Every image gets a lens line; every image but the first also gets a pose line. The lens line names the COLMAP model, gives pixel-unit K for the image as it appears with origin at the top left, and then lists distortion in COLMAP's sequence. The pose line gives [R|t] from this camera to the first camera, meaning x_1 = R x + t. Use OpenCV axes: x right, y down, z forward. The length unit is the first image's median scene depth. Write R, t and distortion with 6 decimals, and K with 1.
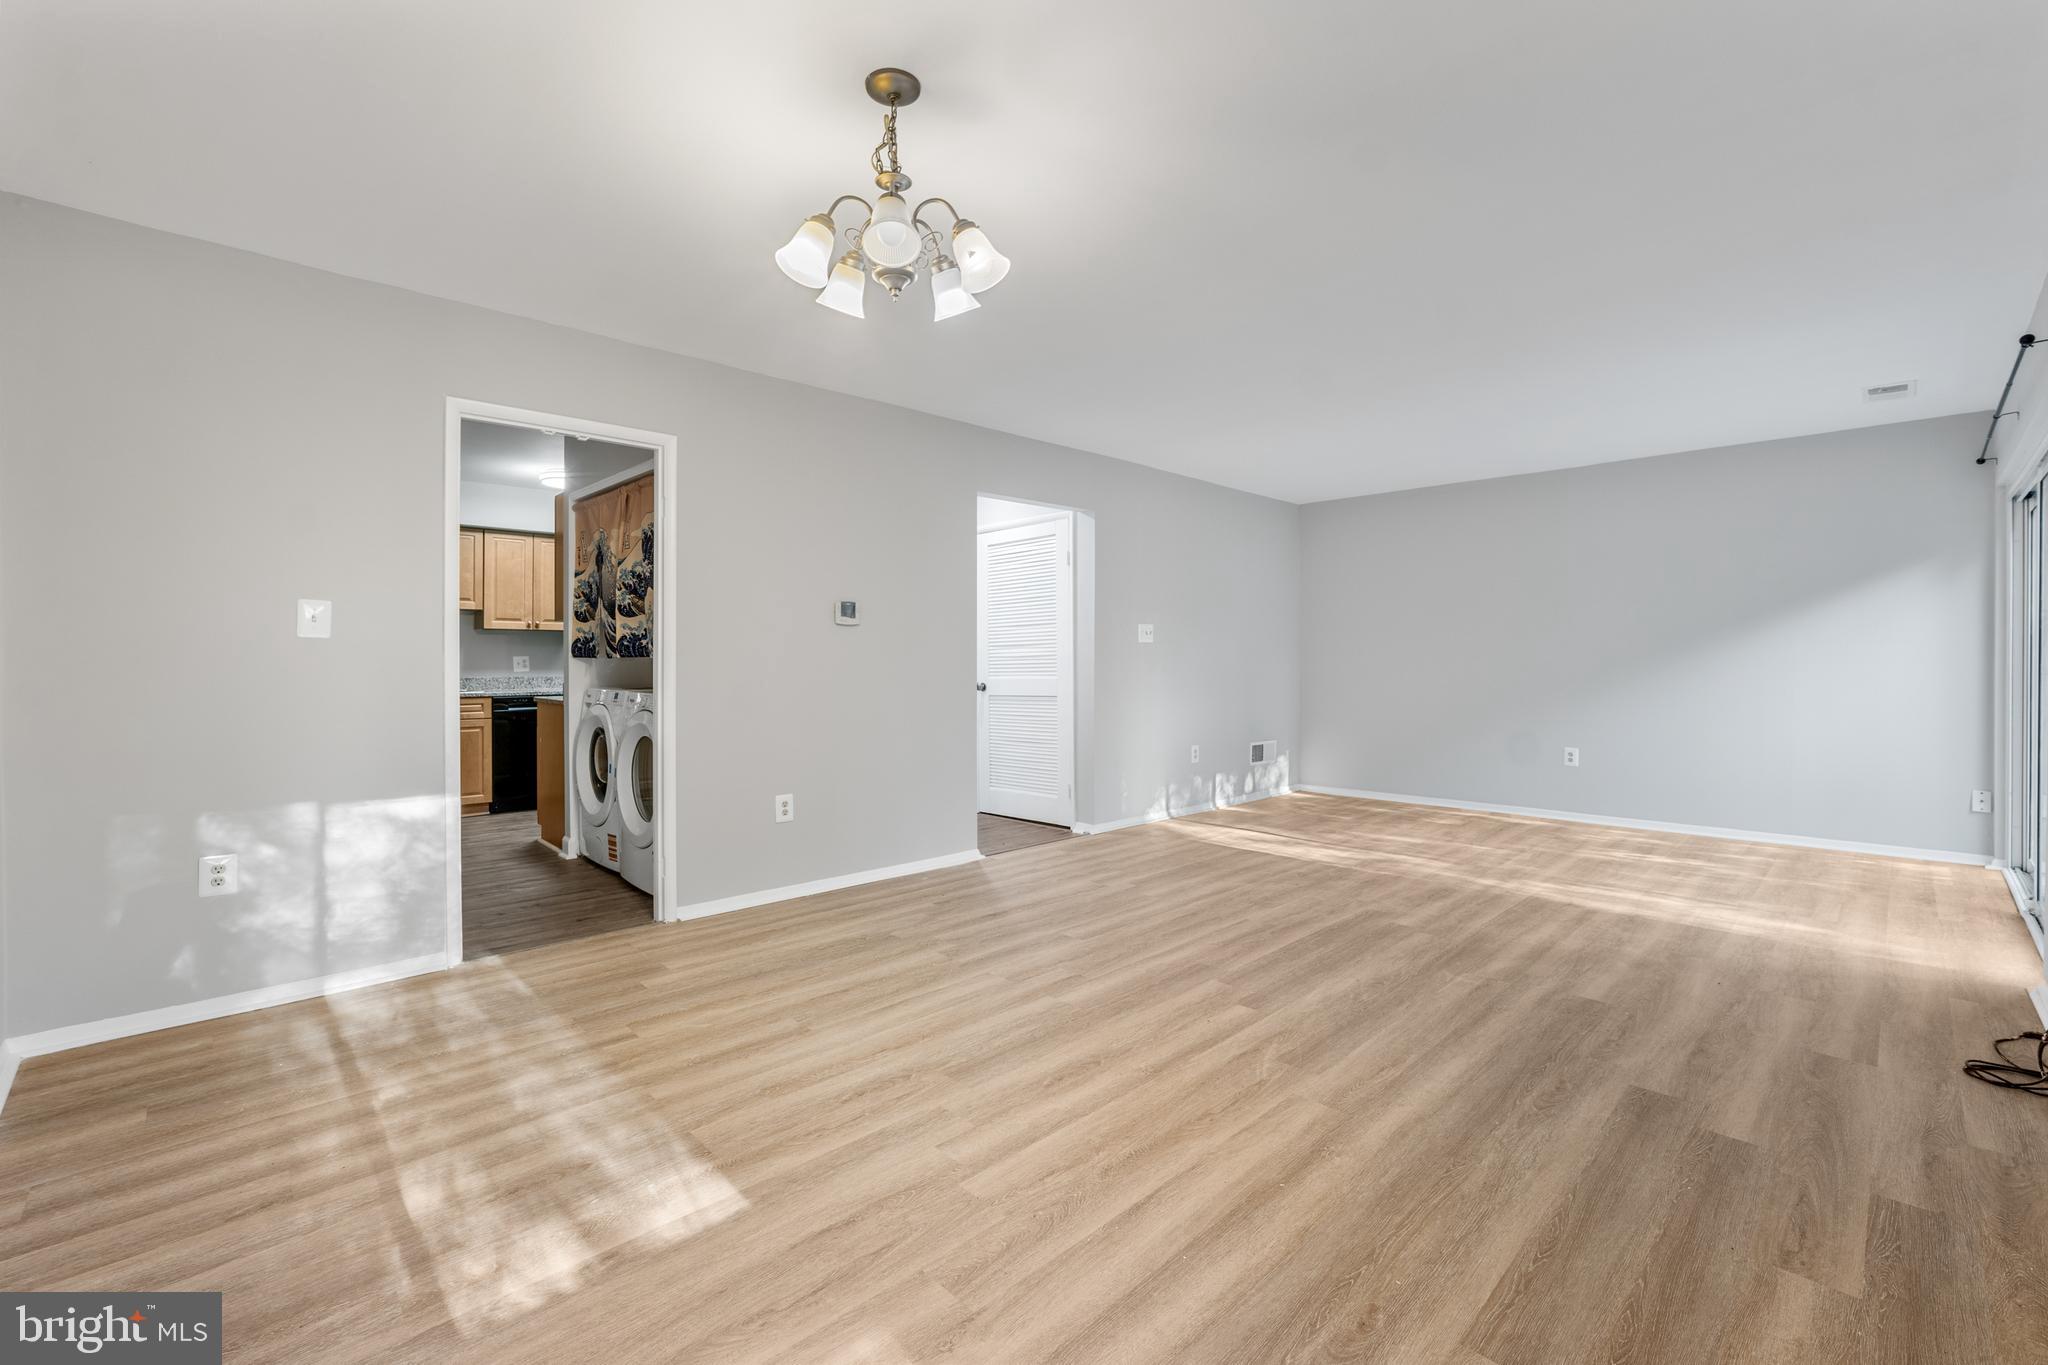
lens RADIAL K [[885.3, 0, 1019.4], [0, 885.3, 669.2], [0, 0, 1]] dist [-0.024452, 0.000080]
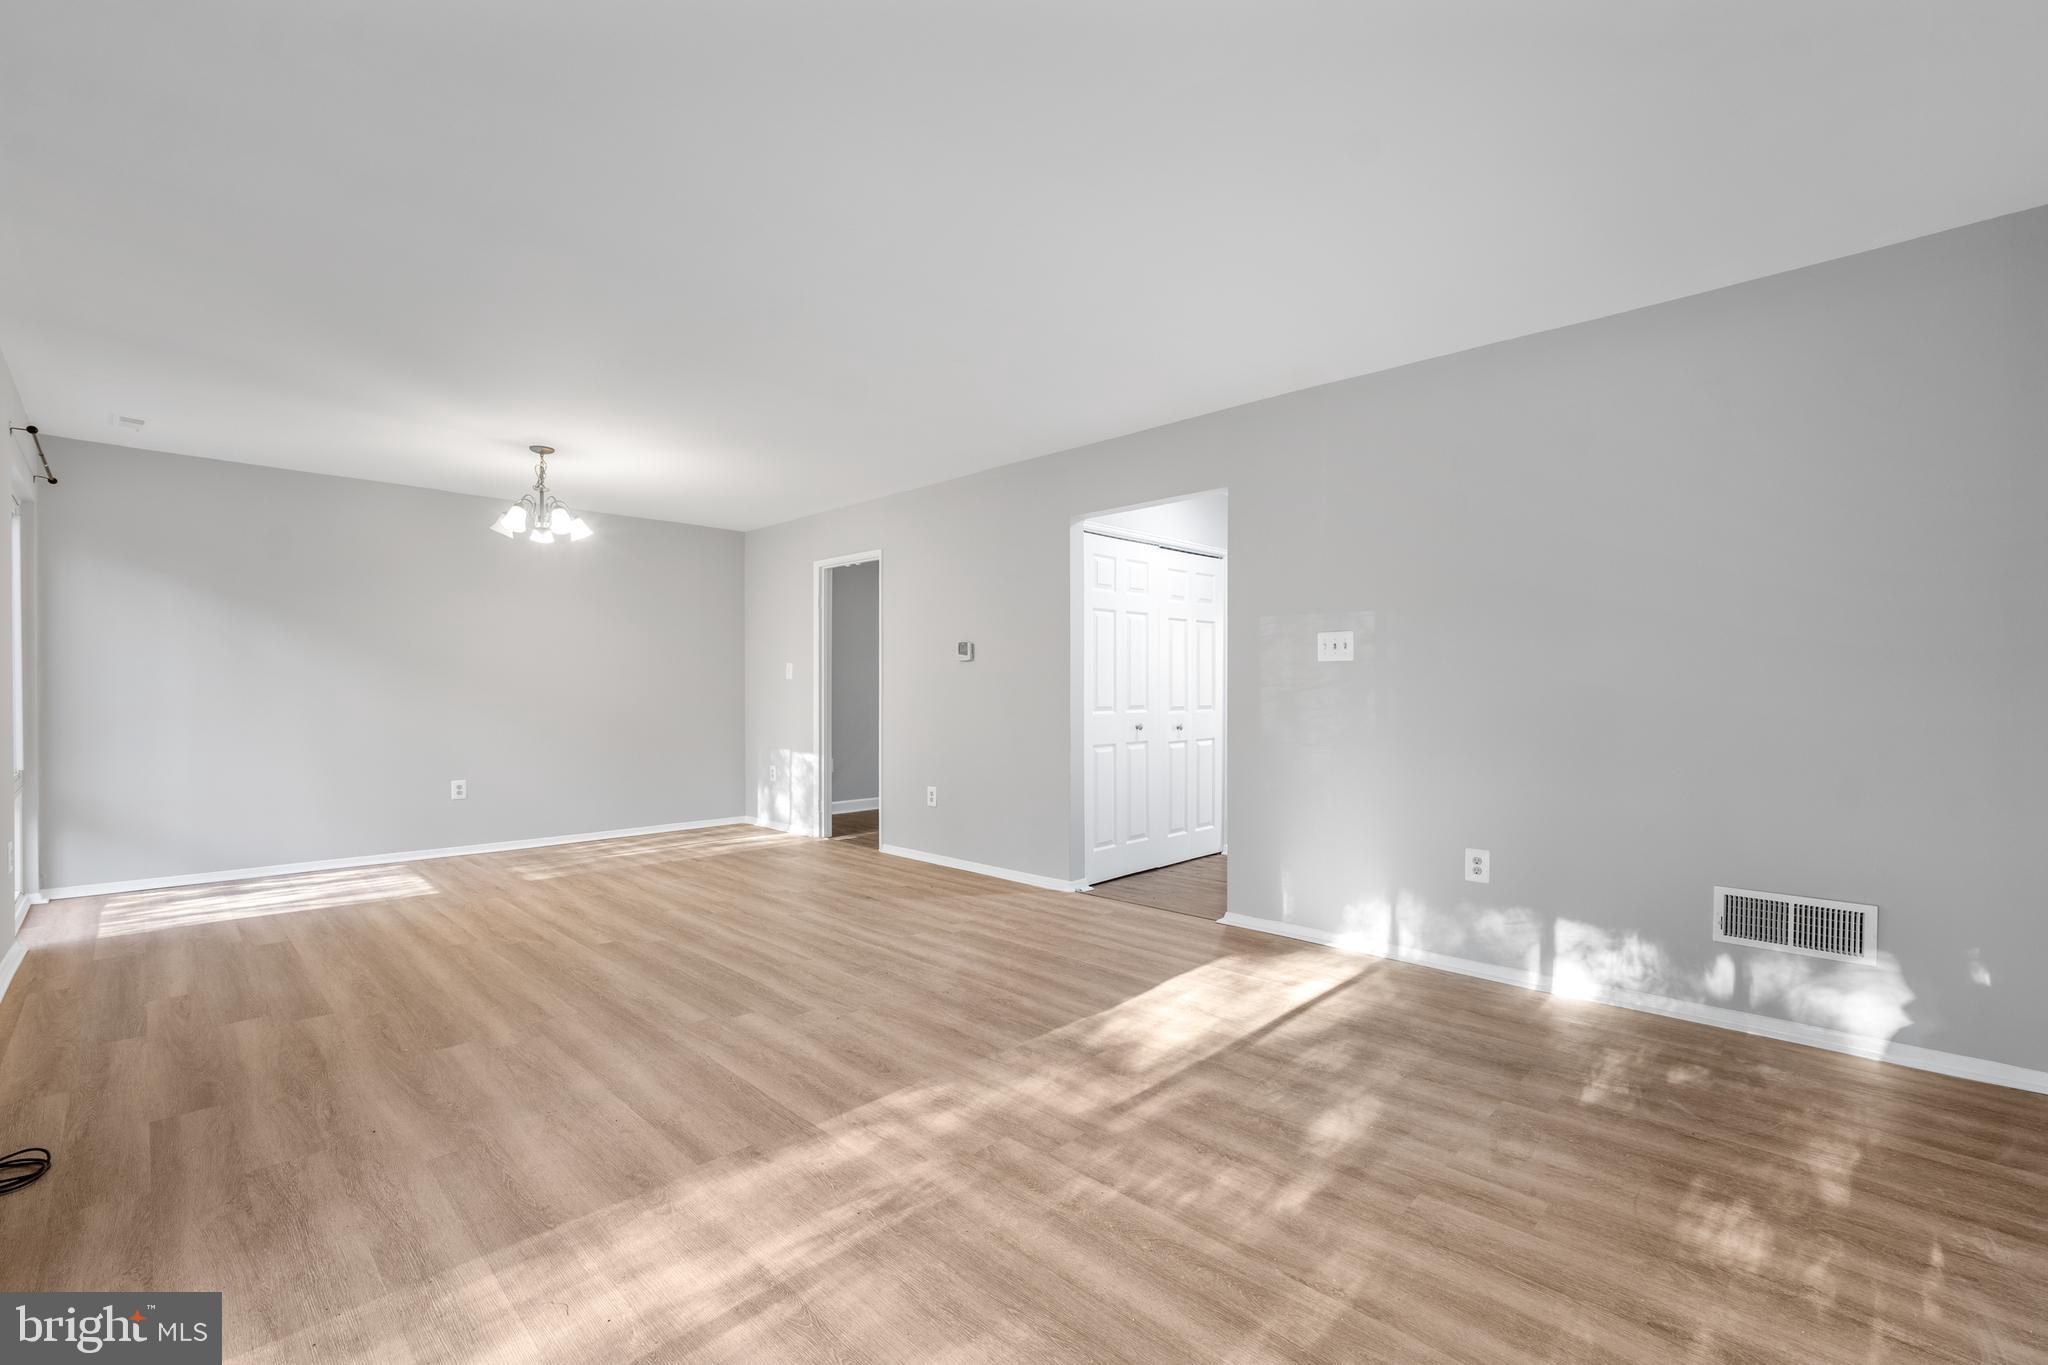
lens RADIAL K [[885.3, 0, 1019.7], [0, 885.3, 685.8], [0, 0, 1]] dist [-0.024452, 0.000080]
pose [[0.017038, -0.003501, -0.999849, 1.456065], [-0.009006, 0.999953, -0.003655, -0.015061], [0.999814, 0.009067, 0.017006, 1.438497]]
